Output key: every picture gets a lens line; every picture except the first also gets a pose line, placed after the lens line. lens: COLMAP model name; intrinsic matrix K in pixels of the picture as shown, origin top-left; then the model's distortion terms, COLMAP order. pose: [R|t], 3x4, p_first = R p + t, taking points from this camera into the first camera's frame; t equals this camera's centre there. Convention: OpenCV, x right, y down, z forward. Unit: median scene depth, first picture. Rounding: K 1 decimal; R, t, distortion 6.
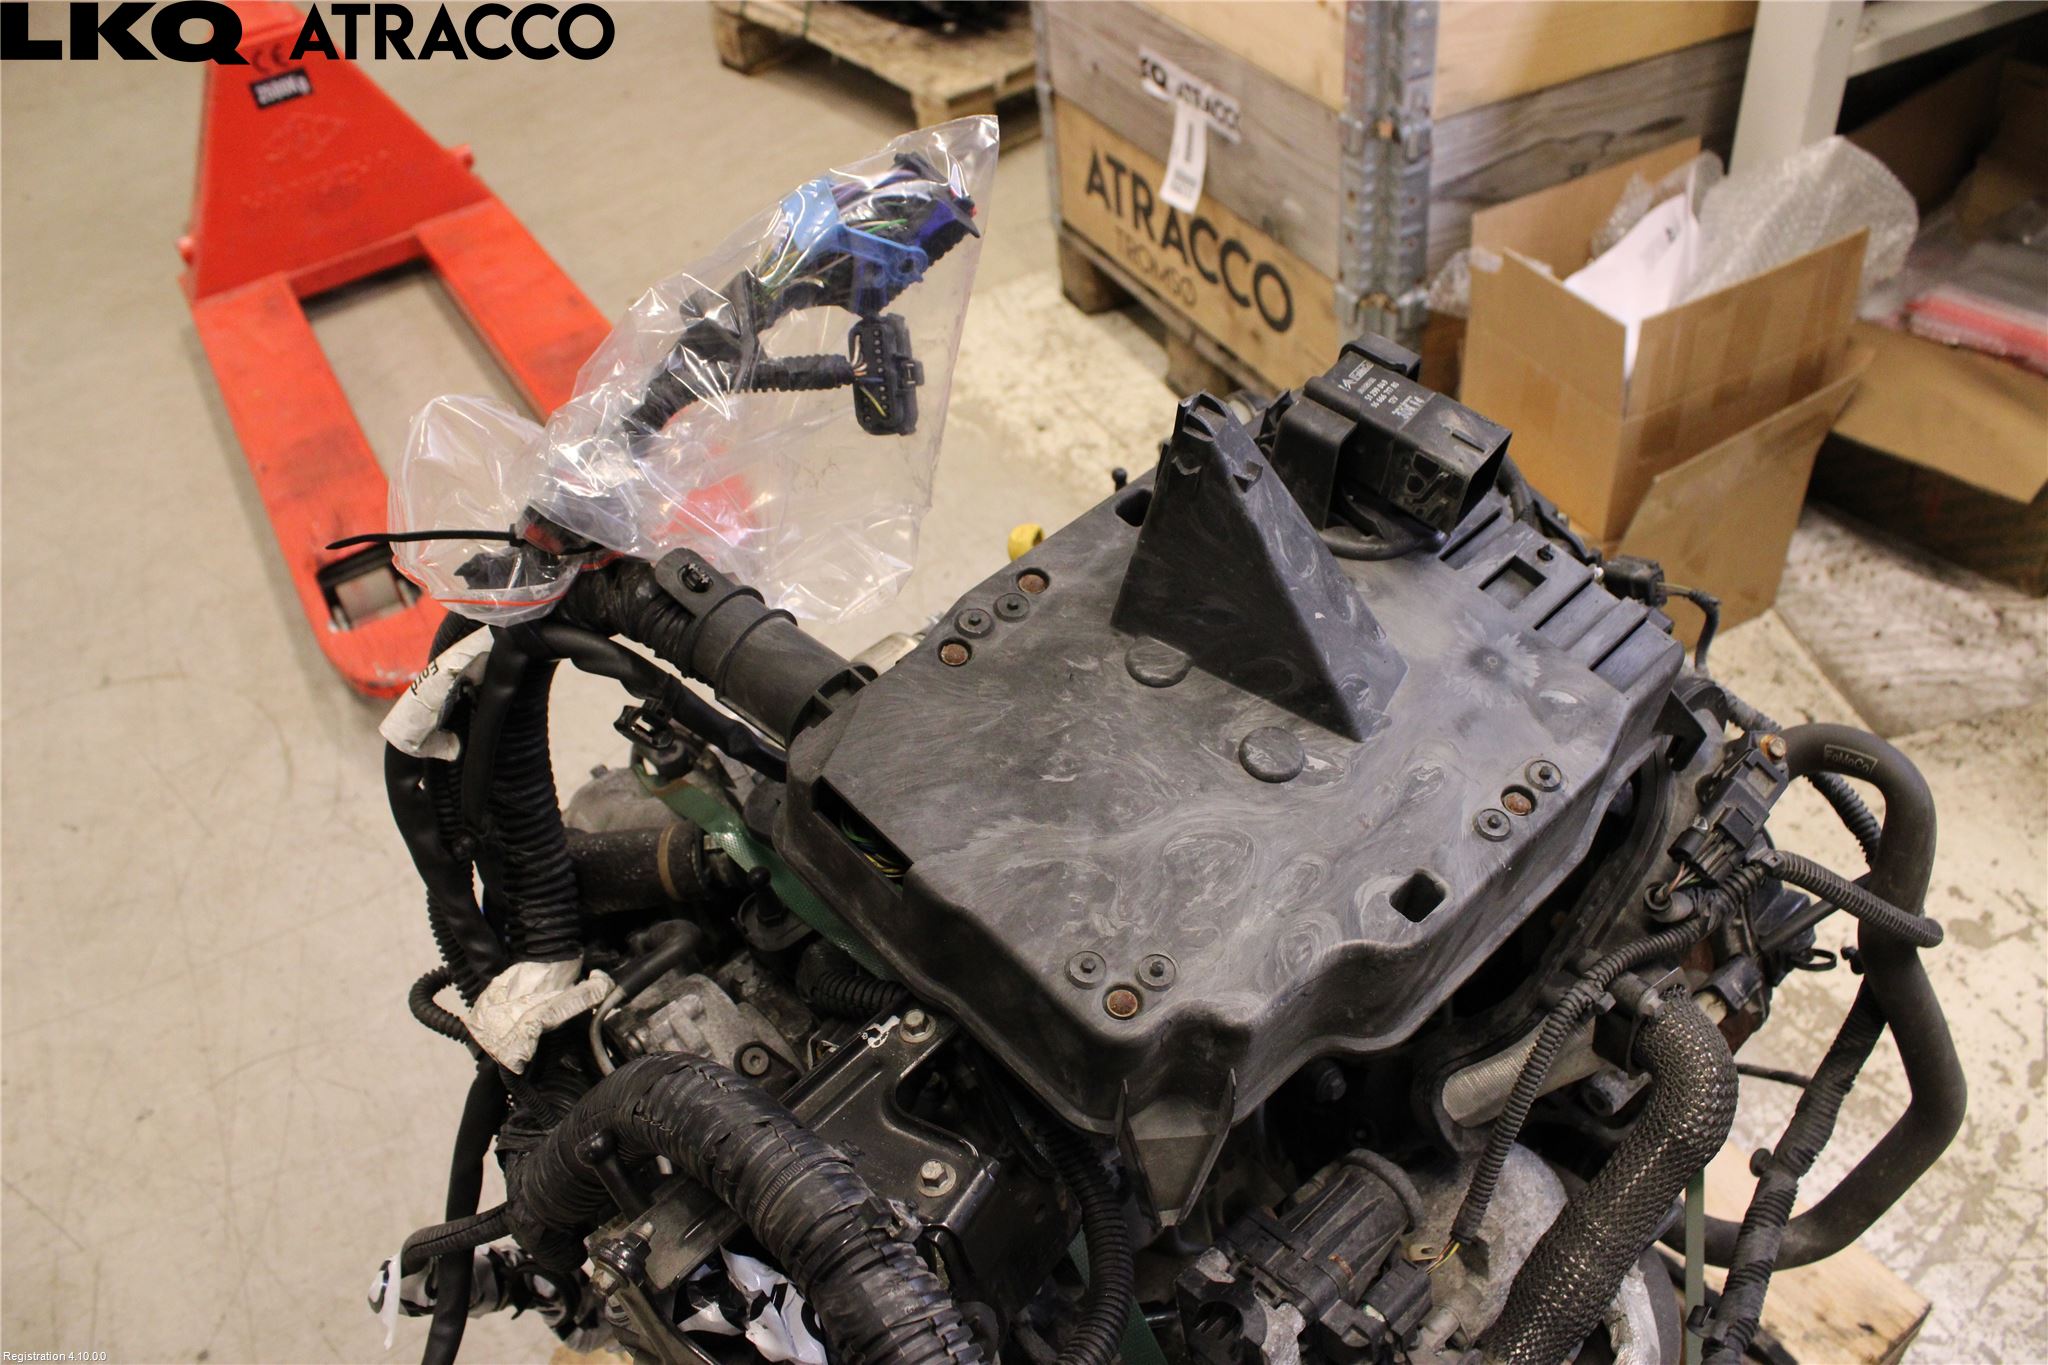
lens RADIAL K [[1696.0, 0, 1022.1], [0, 1696.0, 667.1], [0, 0, 1]] dist [-0.126016, 0.087797]
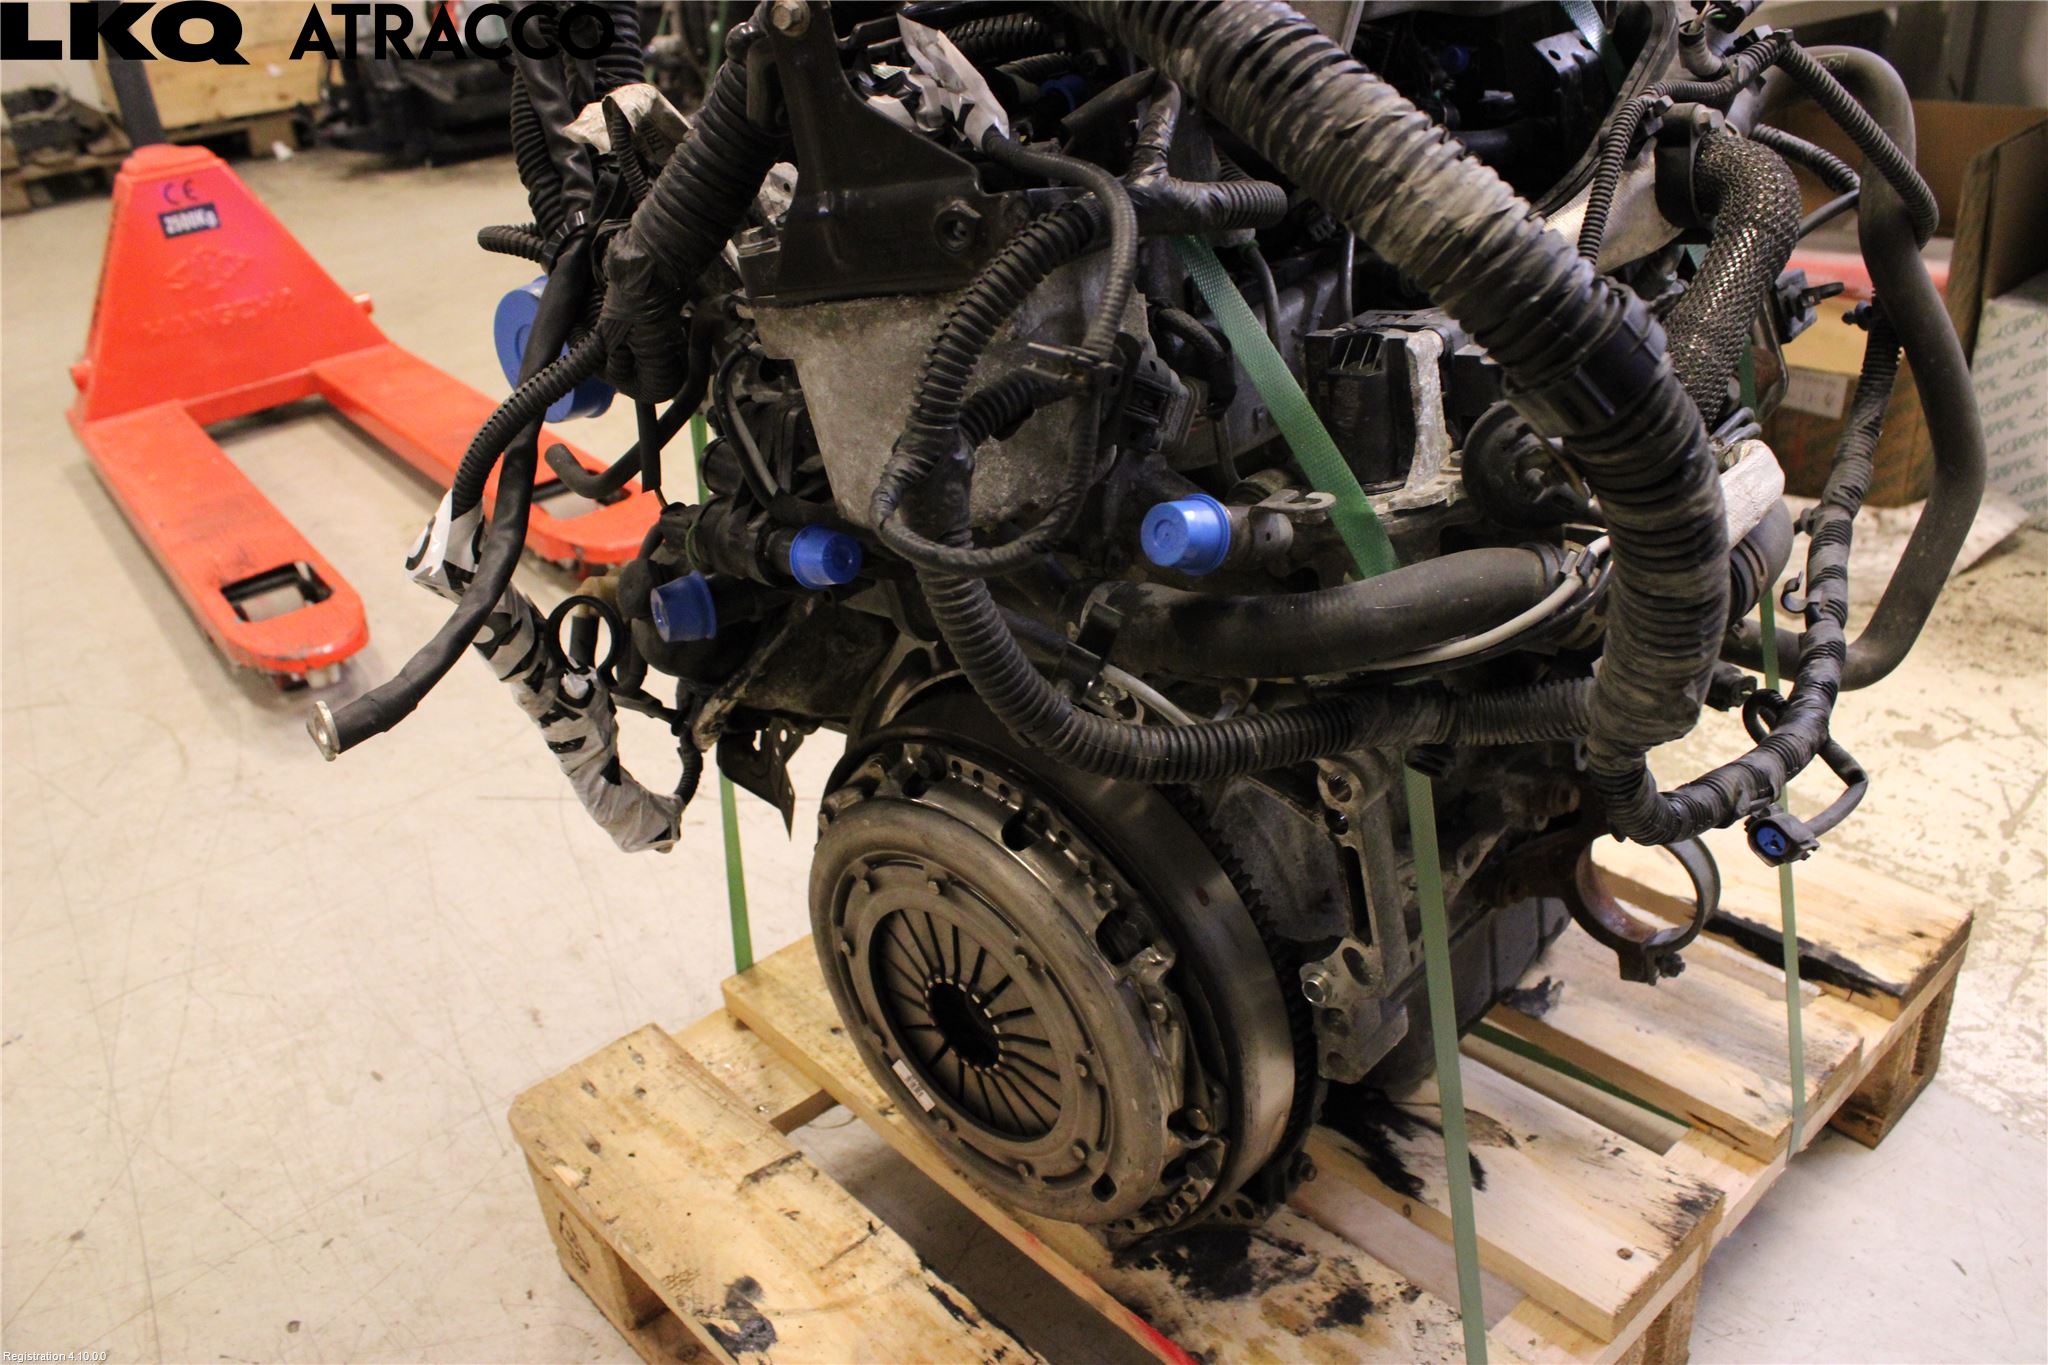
lens RADIAL K [[1696.0, 0, 1035.9], [0, 1696.0, 688.6], [0, 0, 1]] dist [-0.126016, 0.087797]
pose [[0.993539, -0.038130, 0.106894, -0.074243], [0.063012, 0.968691, -0.240139, 0.340870], [-0.094390, 0.245323, 0.964835, 0.052016]]
